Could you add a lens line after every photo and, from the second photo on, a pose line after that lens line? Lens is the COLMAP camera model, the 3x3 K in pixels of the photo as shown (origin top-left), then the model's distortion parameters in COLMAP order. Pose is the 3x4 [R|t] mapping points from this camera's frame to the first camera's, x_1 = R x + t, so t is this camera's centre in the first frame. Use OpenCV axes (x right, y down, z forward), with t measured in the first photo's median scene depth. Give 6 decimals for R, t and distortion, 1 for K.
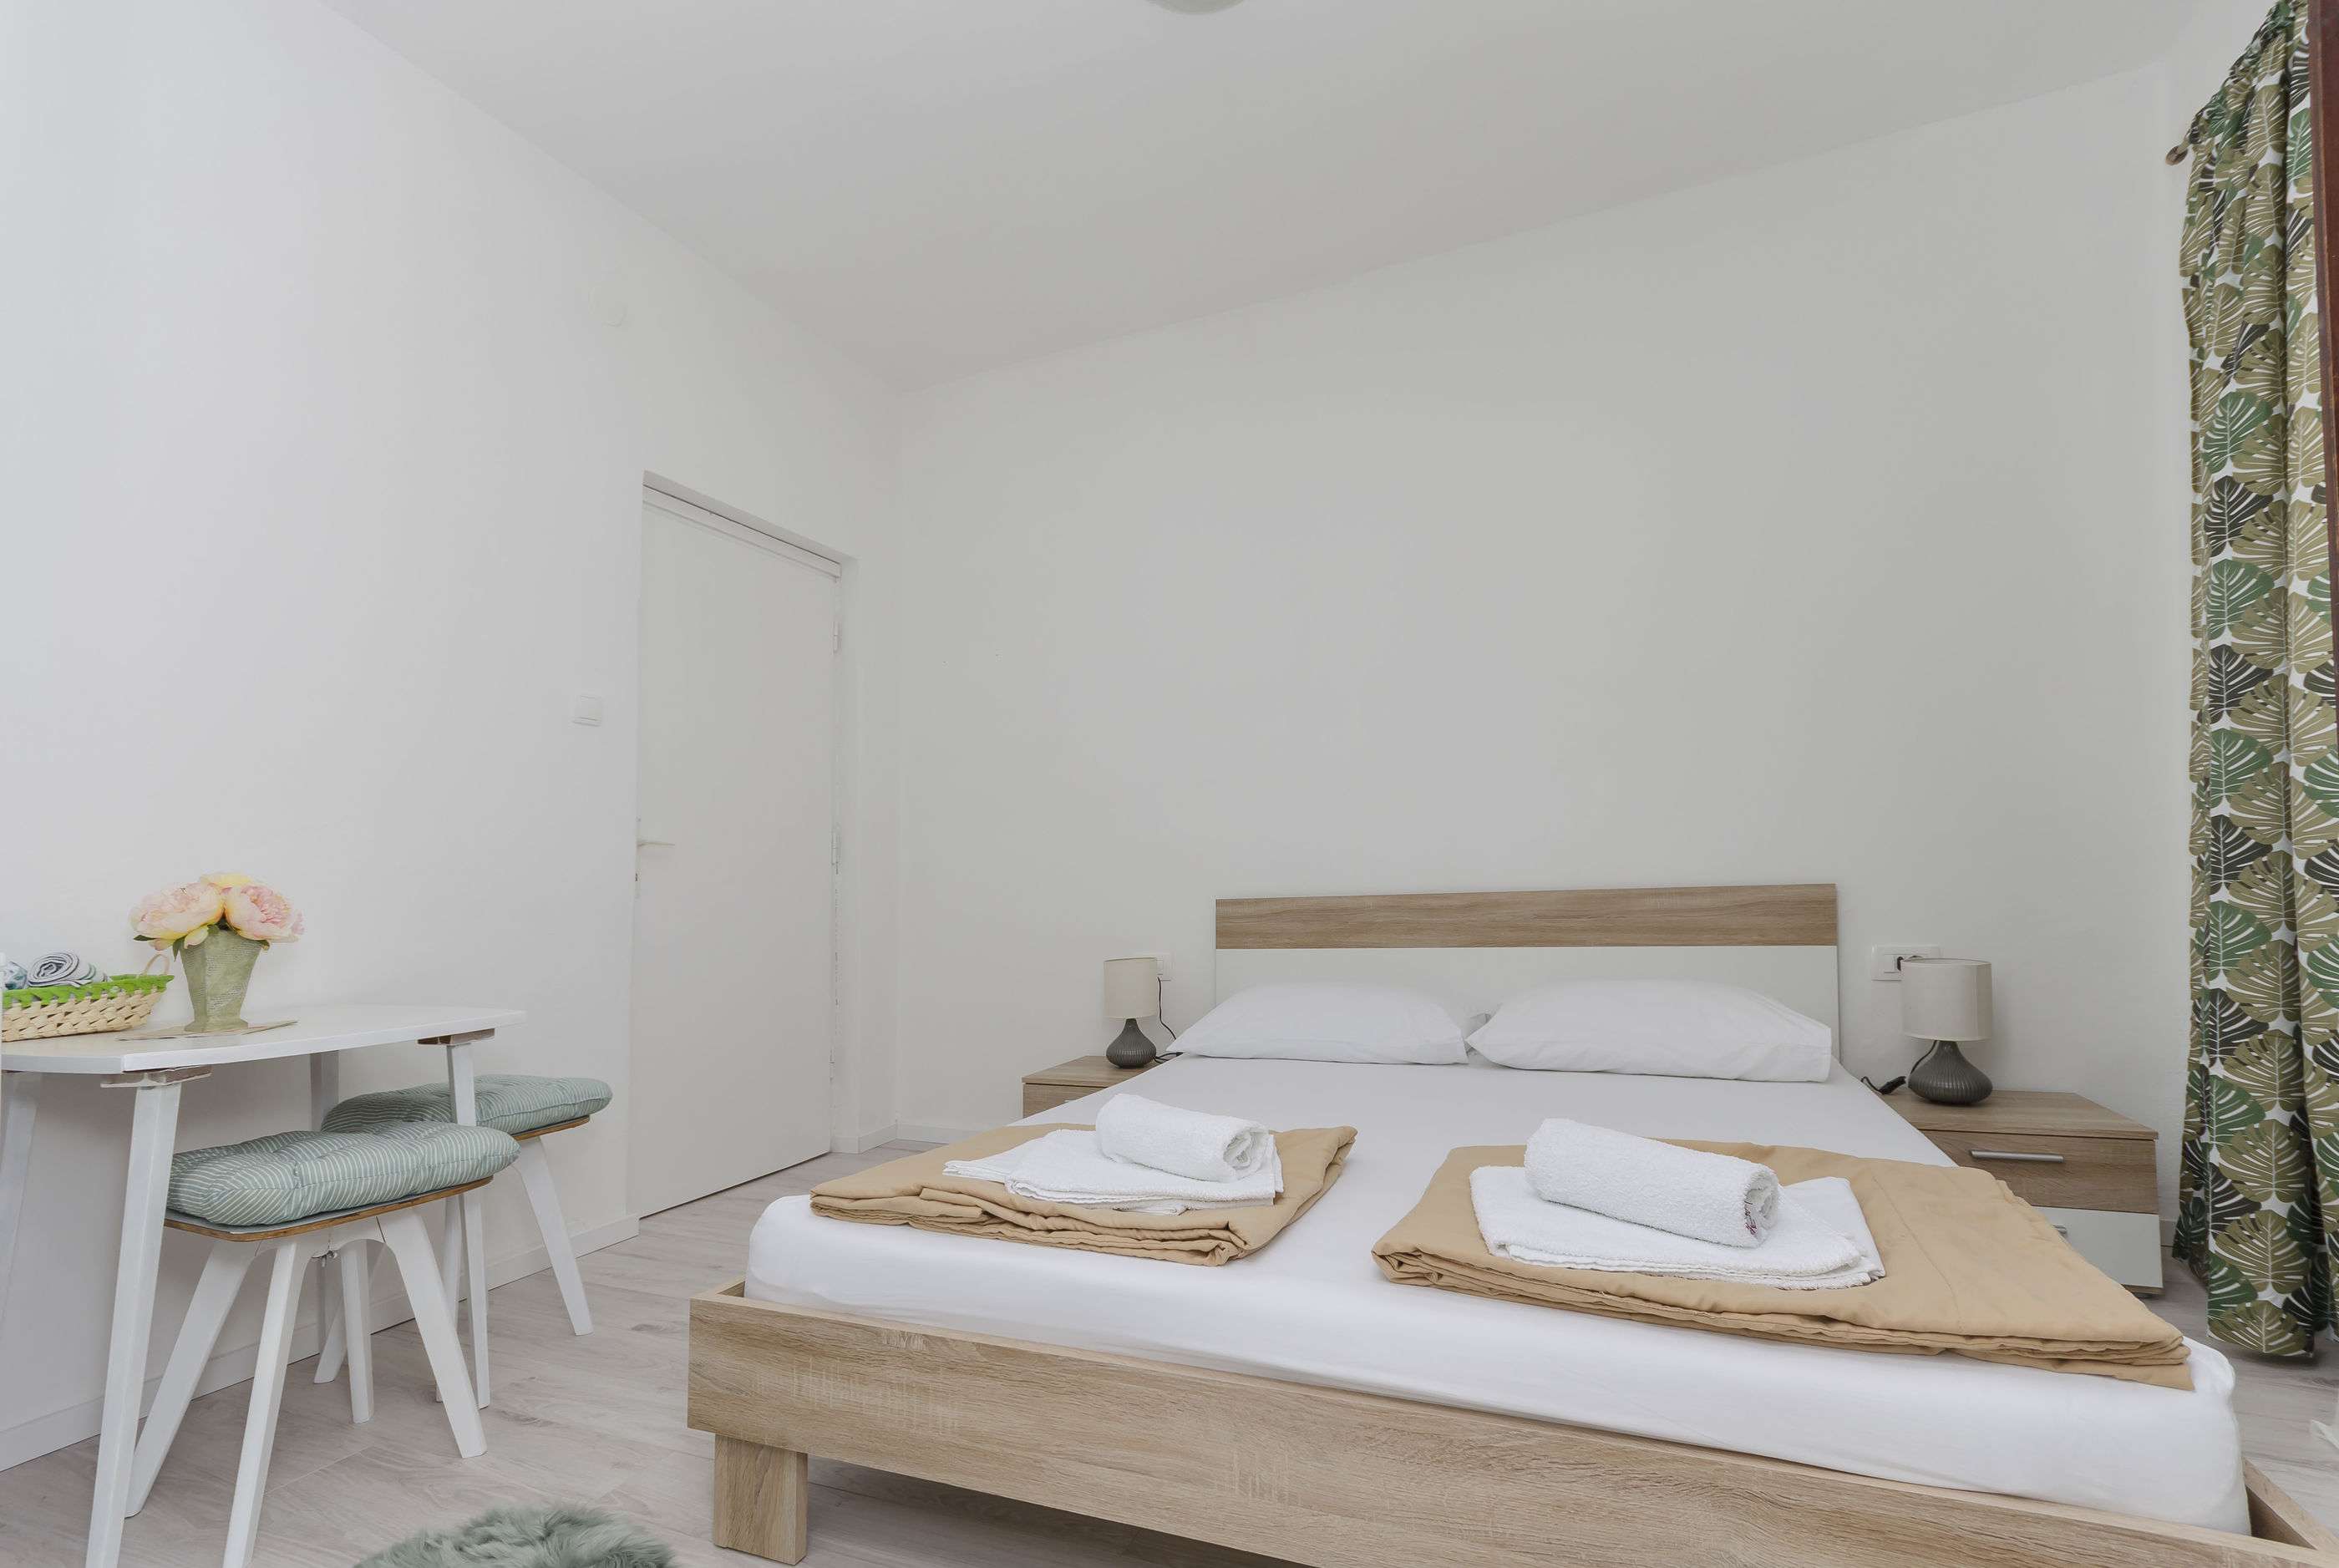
lens RADIAL K [[1043.8, 0, 1215.0], [0, 1043.8, 825.6], [0, 0, 1]] dist [0.003166, 0.000173]
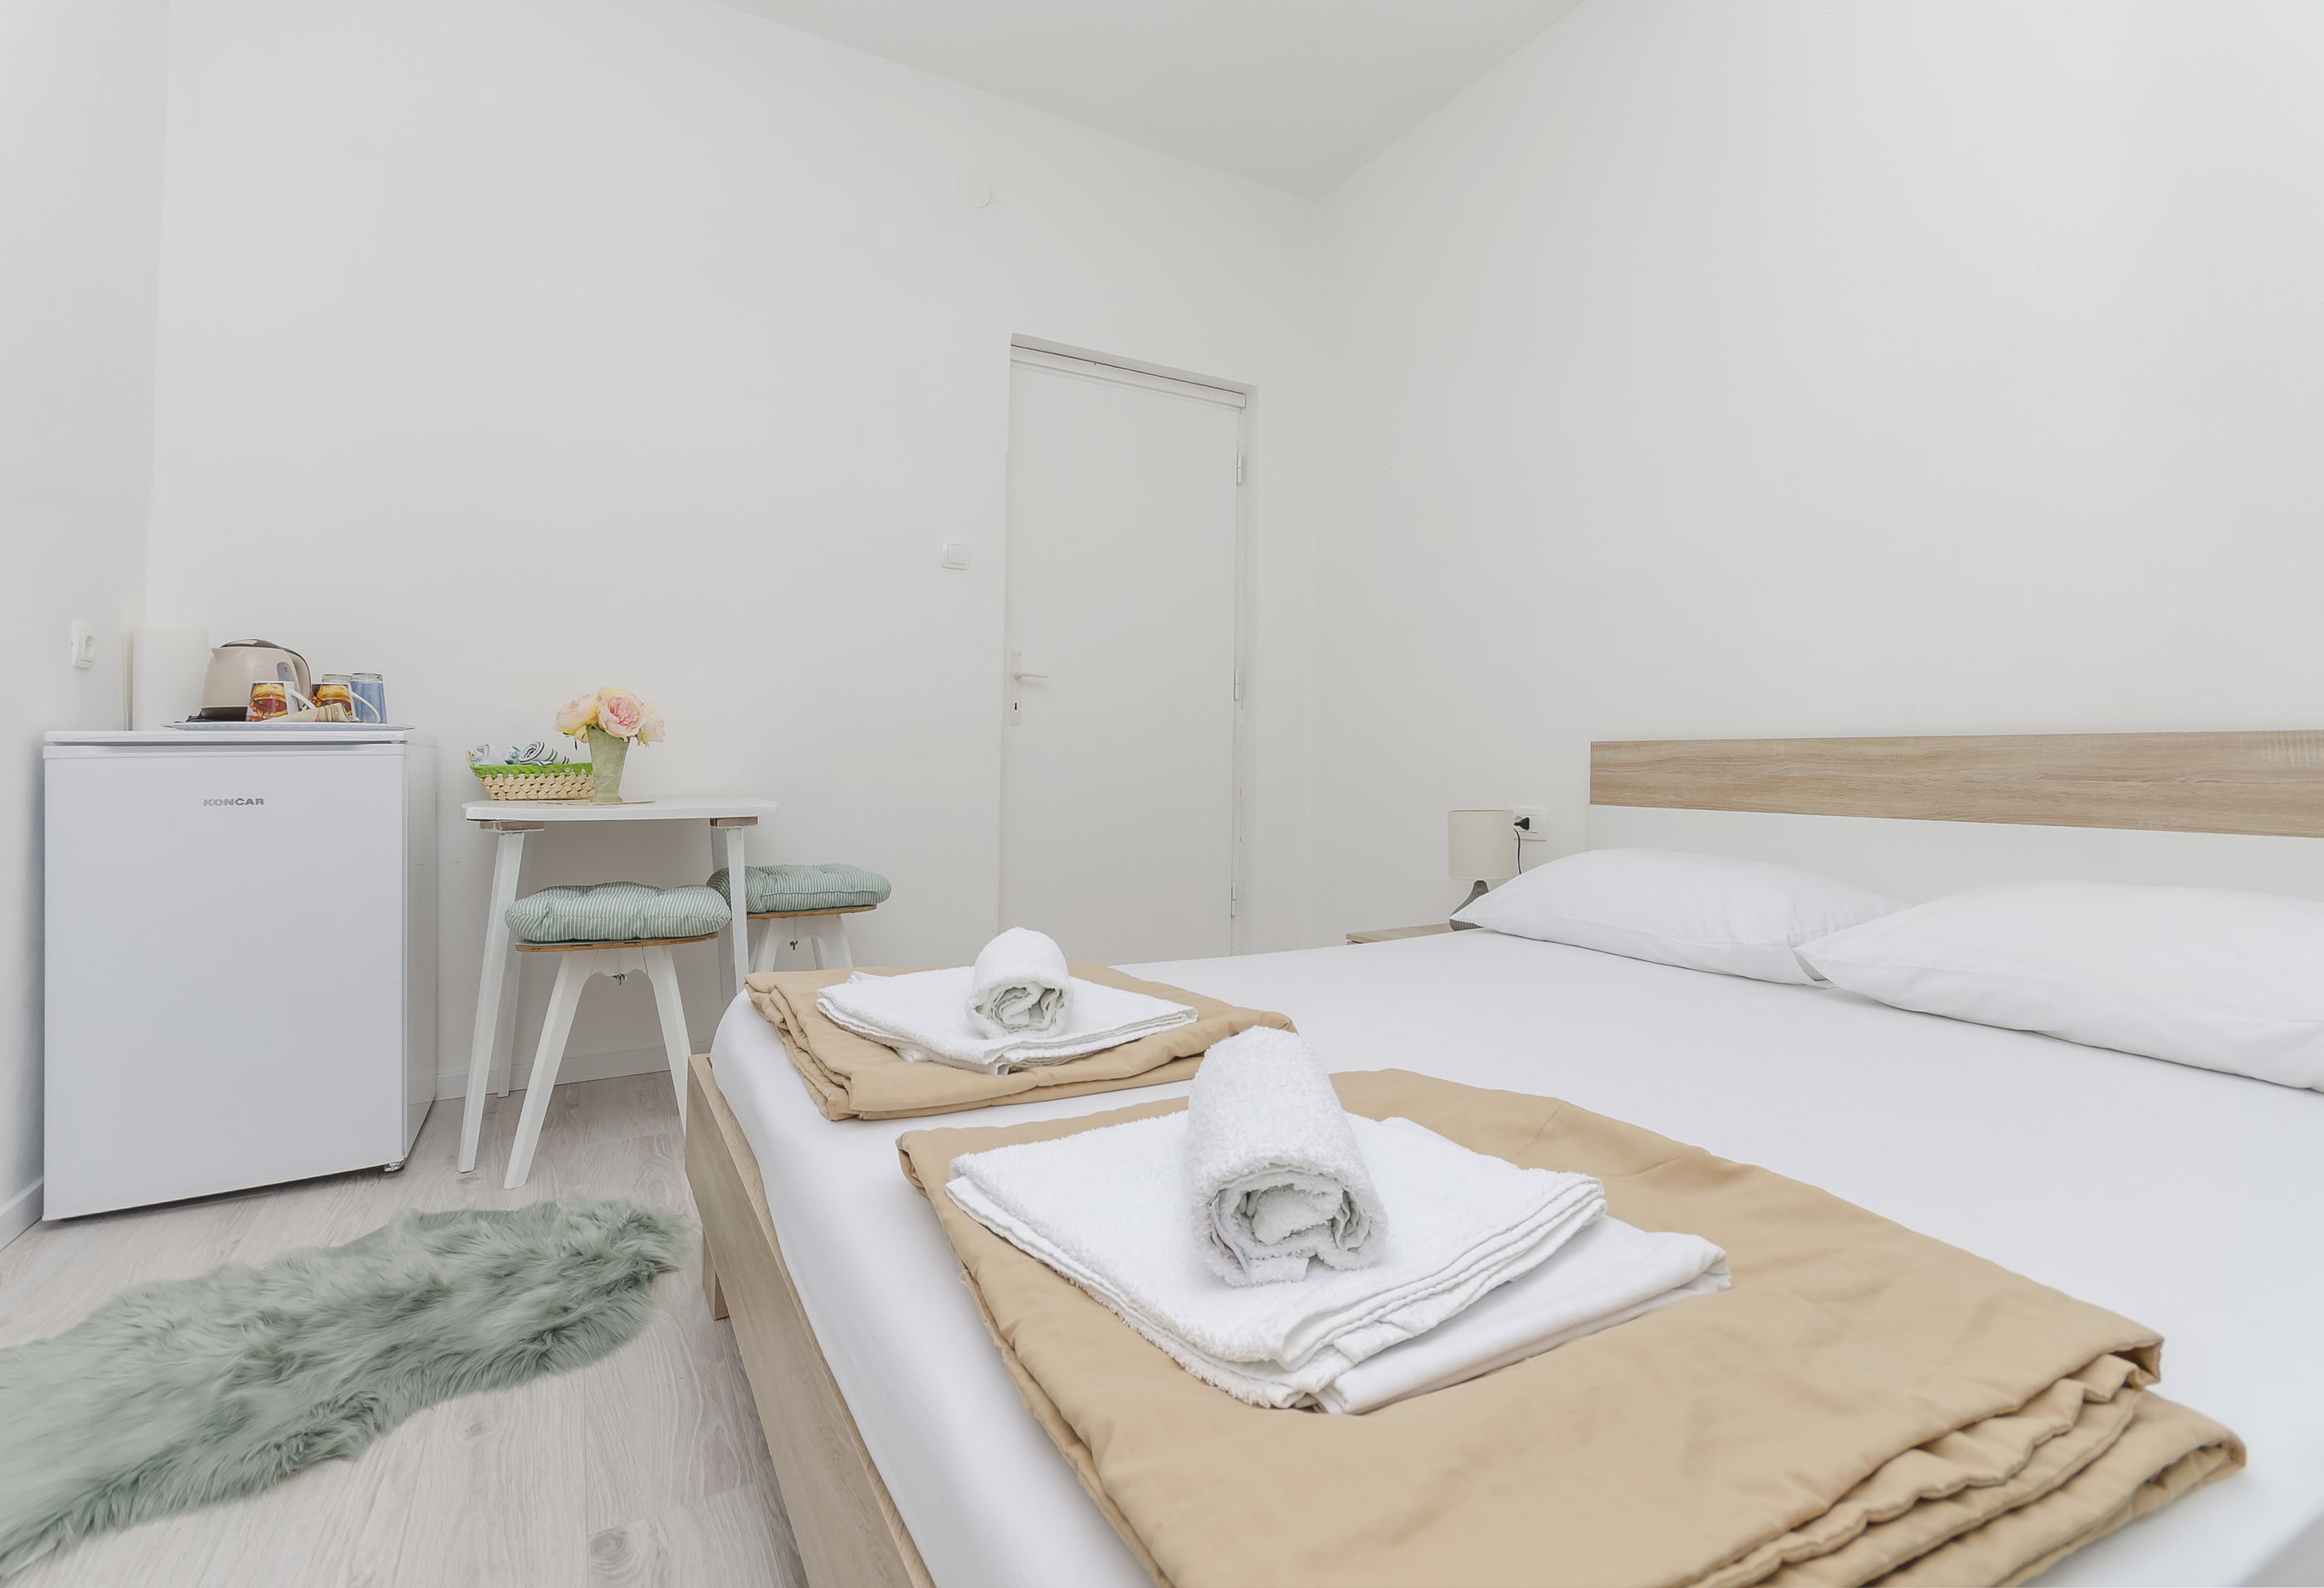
lens RADIAL K [[1091.5, 0, 1216.7], [0, 1091.5, 729.5], [0, 0, 1]] dist [0.008865, -0.003617]
pose [[0.805559, 0.016170, -0.592295, 0.377334], [0.009294, 0.999160, 0.039917, 0.037072], [0.592443, -0.037660, 0.804732, 0.239542]]
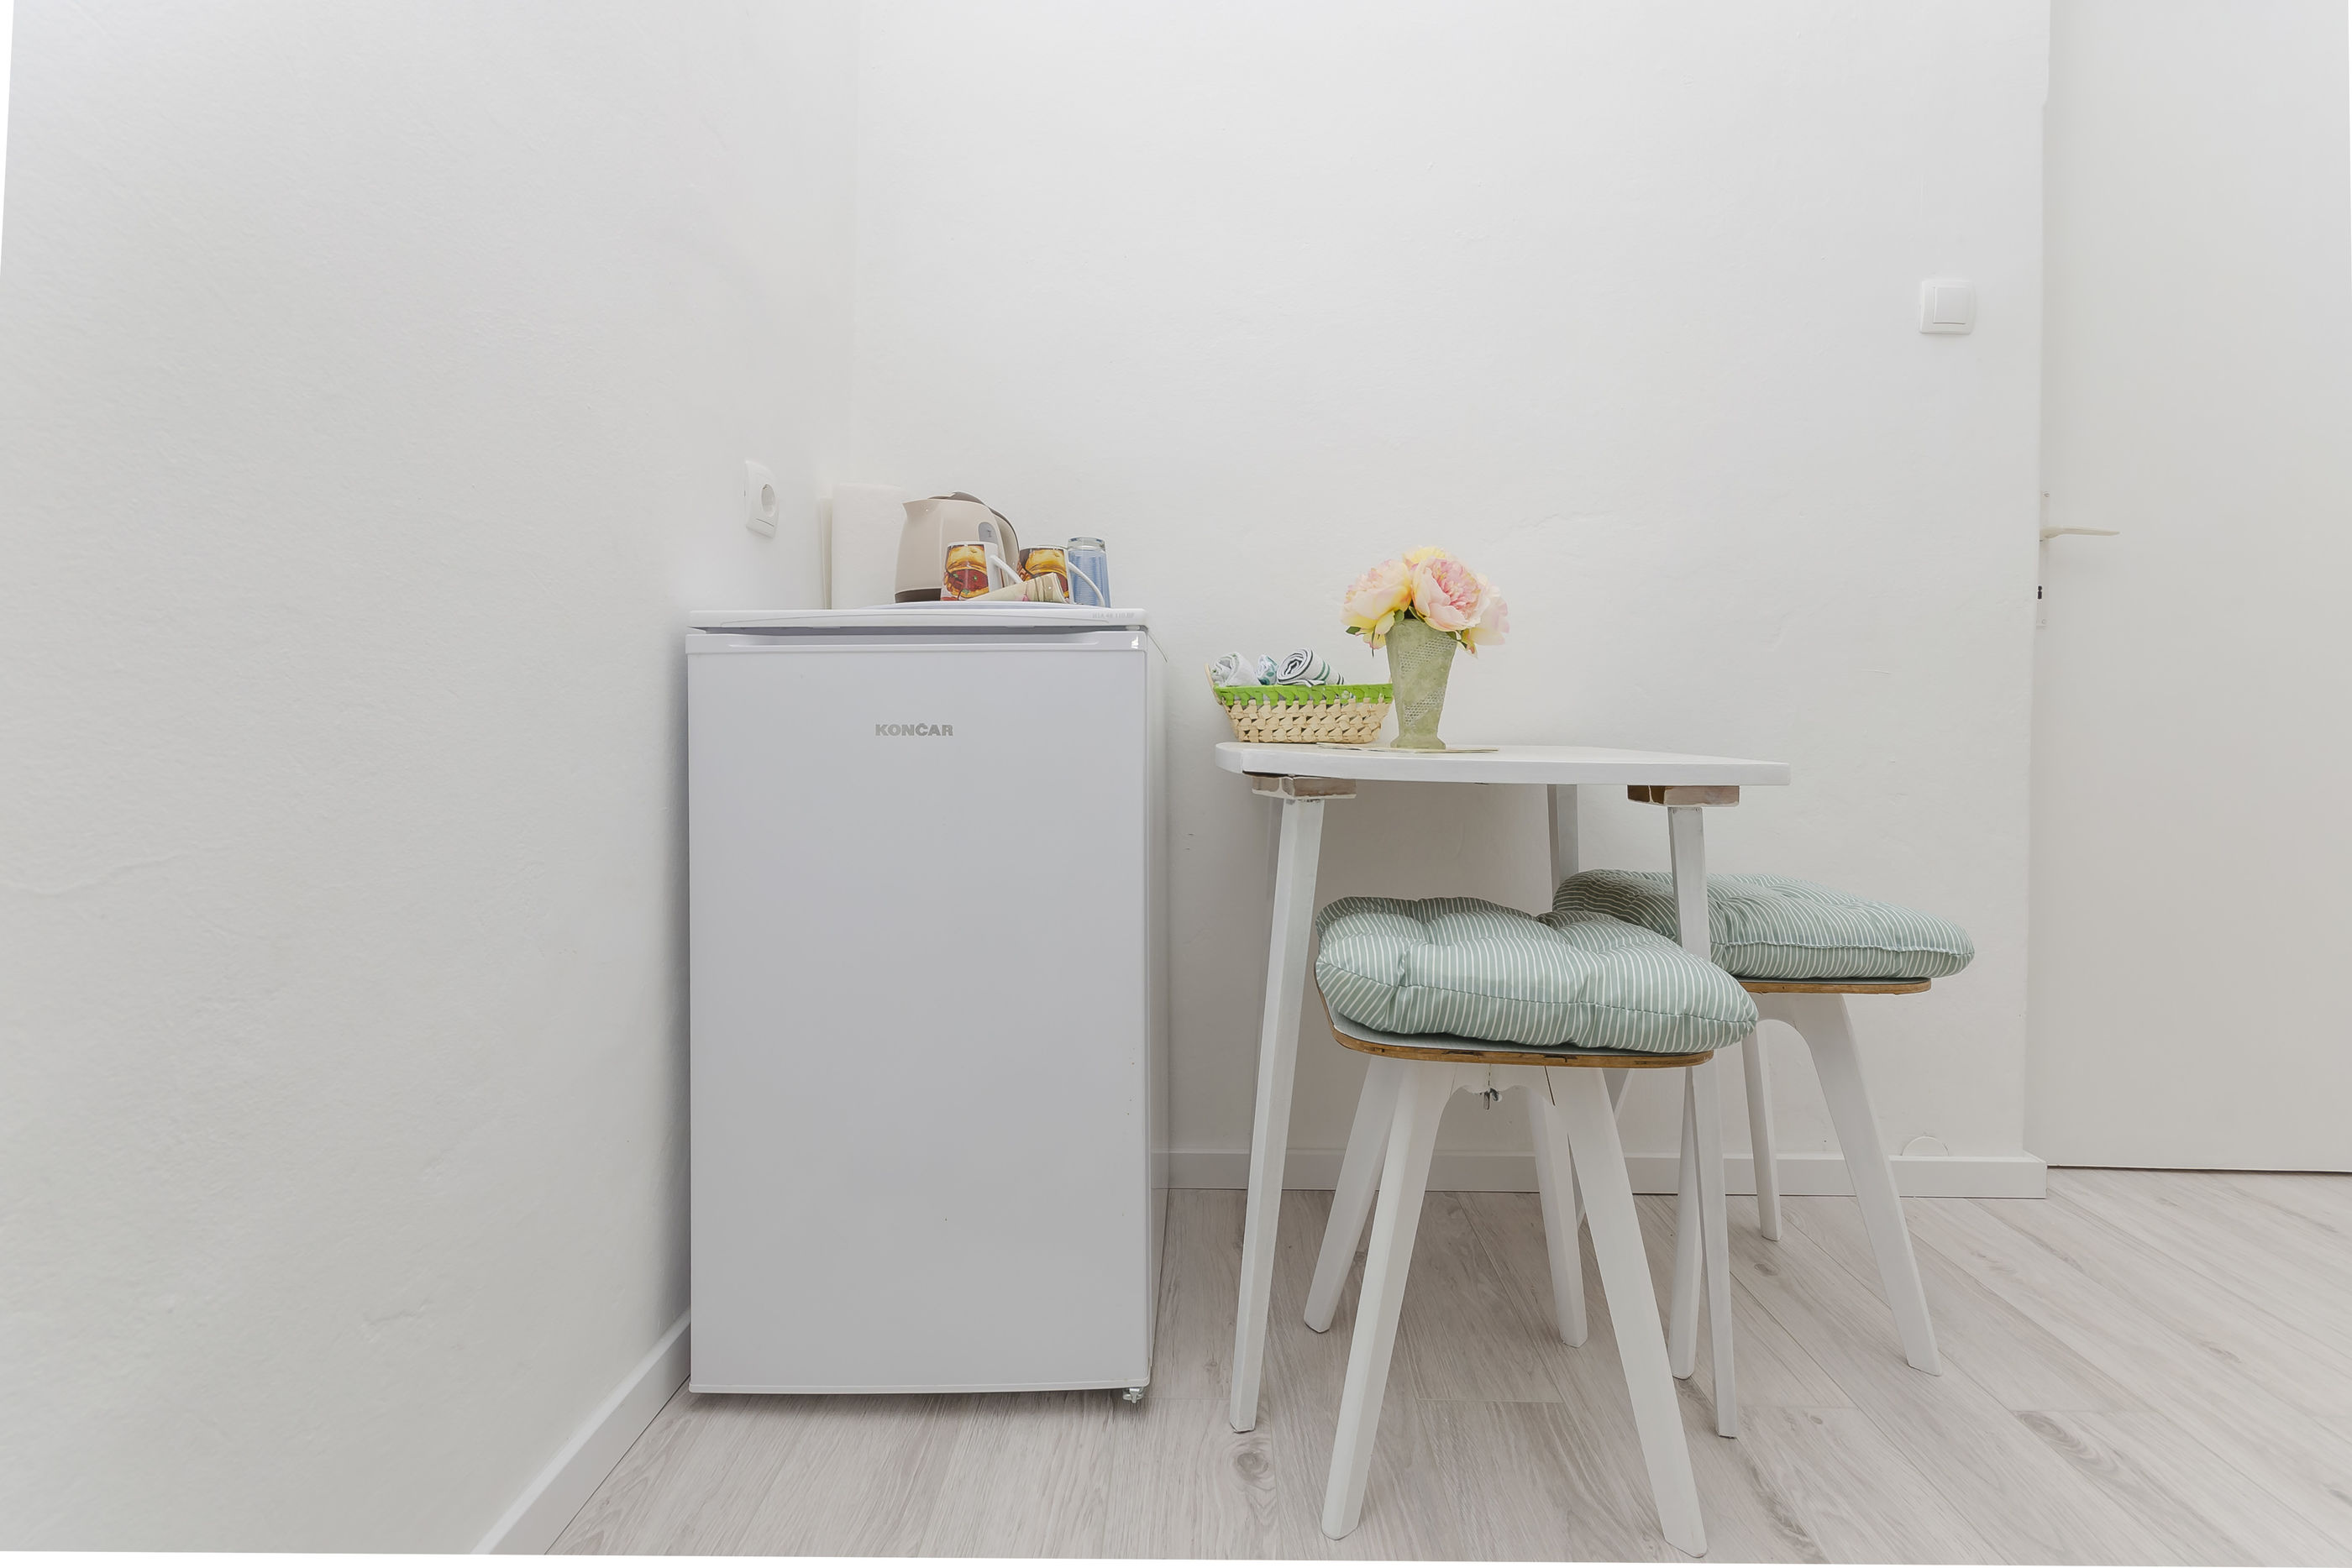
lens RADIAL K [[1066.9, 0, 1165.0], [0, 1066.9, 704.9], [0, 0, 1]] dist [0.003031, 0.000028]
pose [[0.357650, 0.023378, -0.933563, -0.202336], [0.033333, 0.998730, 0.037780, 0.090754], [0.933261, -0.044630, 0.356417, 0.392859]]
